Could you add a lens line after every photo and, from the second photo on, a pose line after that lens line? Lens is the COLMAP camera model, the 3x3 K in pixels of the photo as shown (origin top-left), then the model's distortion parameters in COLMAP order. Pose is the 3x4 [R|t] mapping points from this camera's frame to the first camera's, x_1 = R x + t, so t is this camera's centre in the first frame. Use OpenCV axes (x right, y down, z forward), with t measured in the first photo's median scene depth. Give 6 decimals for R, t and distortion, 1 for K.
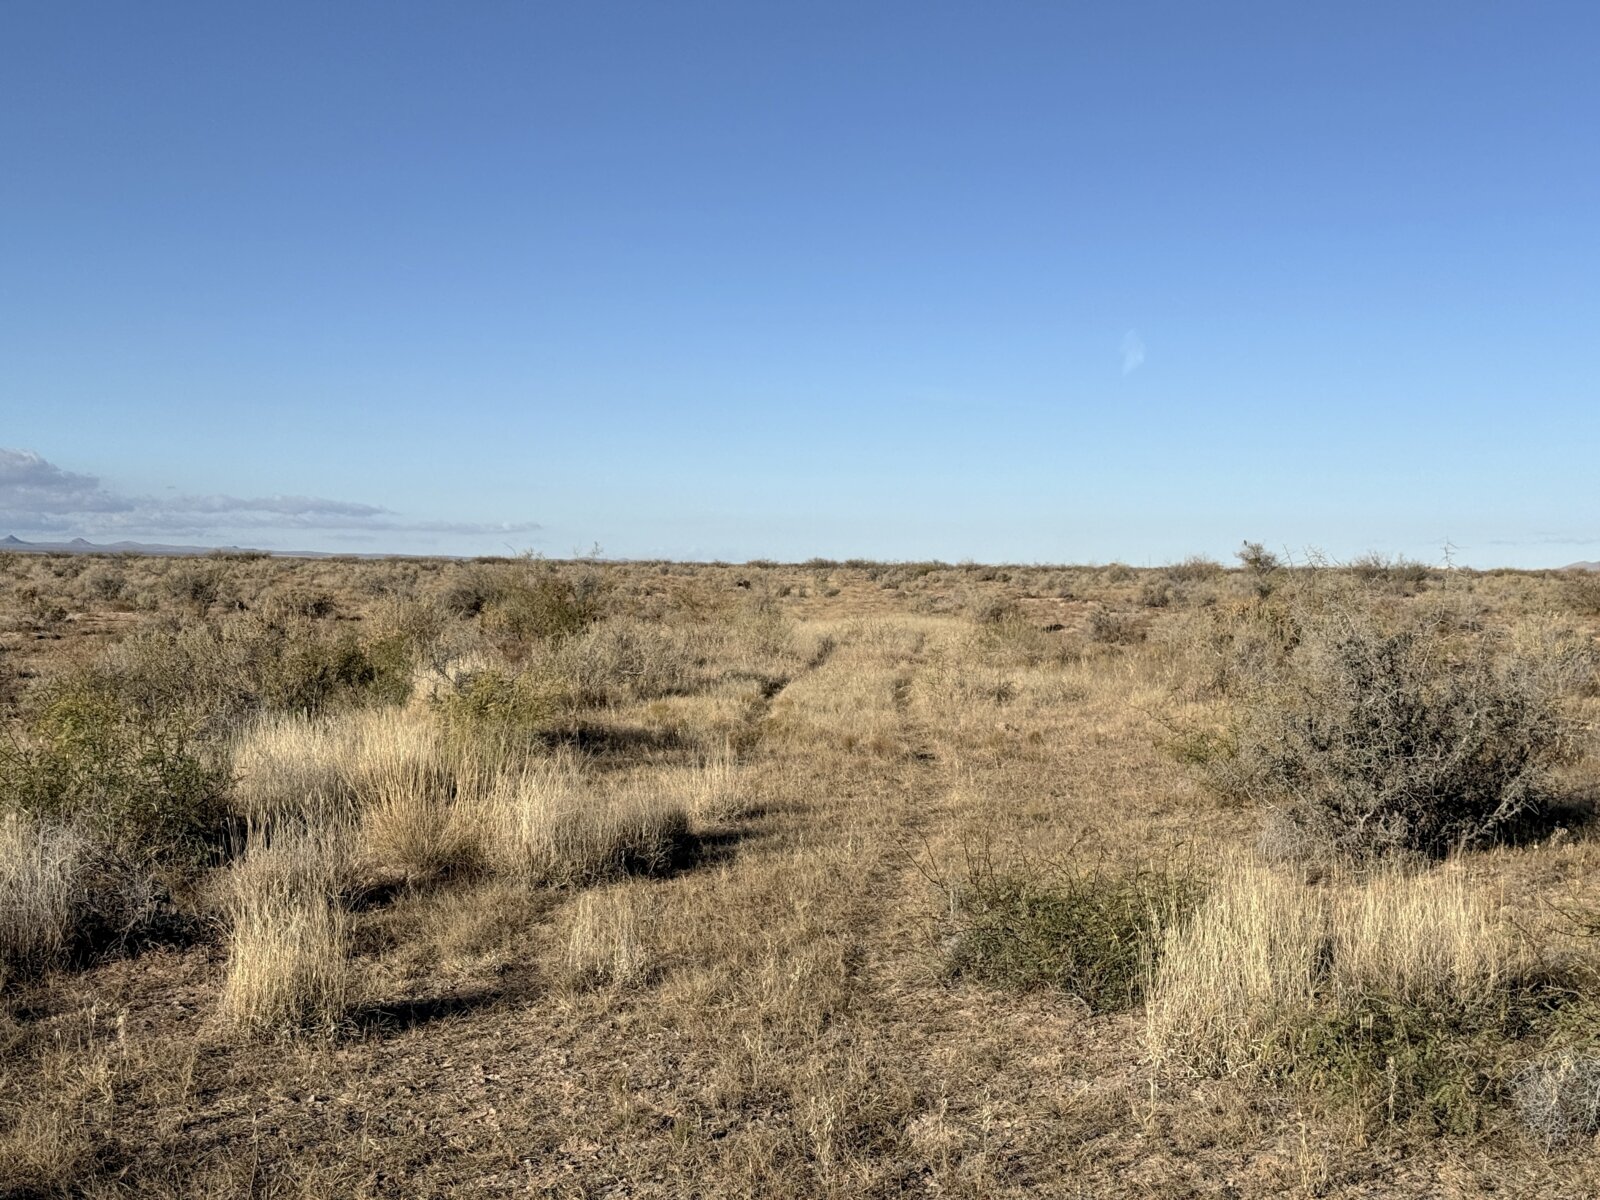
lens RADIAL K [[2359.8, 0, 789.3], [0, 2359.8, 599.6], [0, 0, 1]] dist [0.147709, 0.000000]
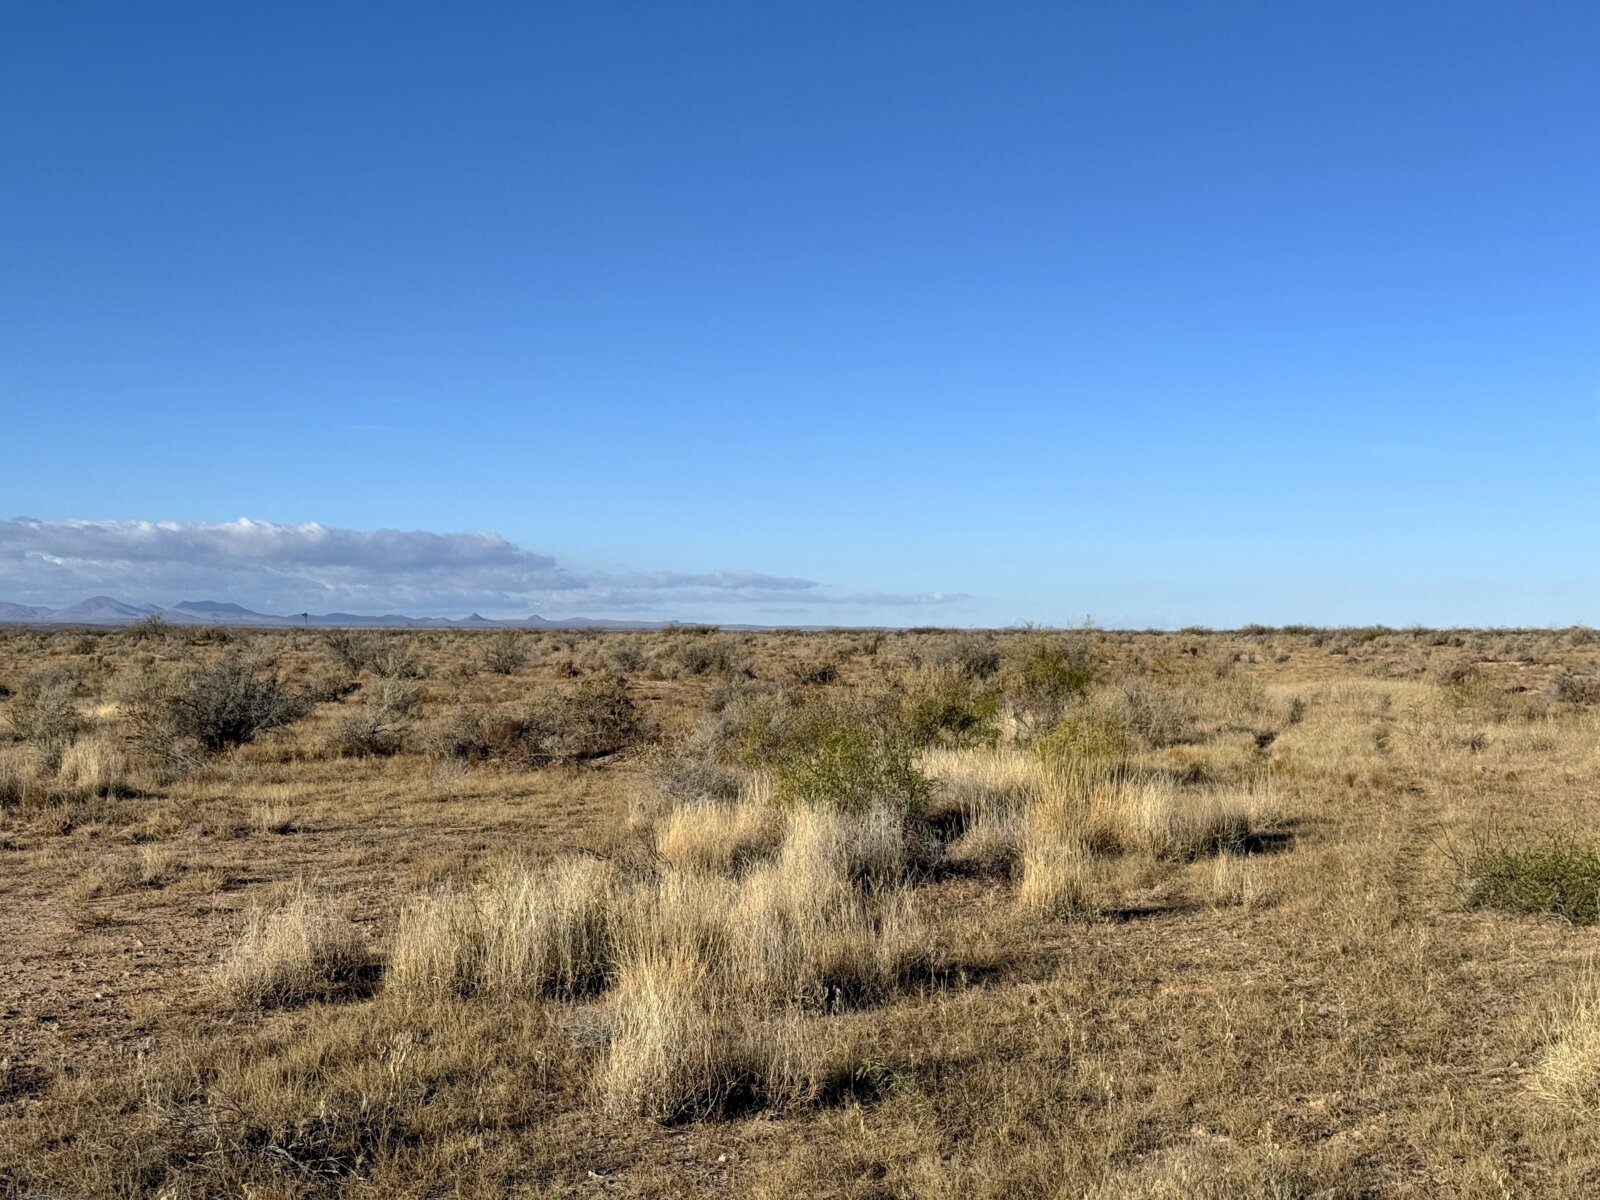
lens RADIAL K [[2359.8, 0, 789.9], [0, 2359.8, 599.7], [0, 0, 1]] dist [0.147709, 0.000000]
pose [[0.983704, -0.015075, -0.179164, -0.020400], [0.009829, 0.999498, -0.030134, 0.001525], [0.179528, 0.027882, 0.983358, -0.142531]]
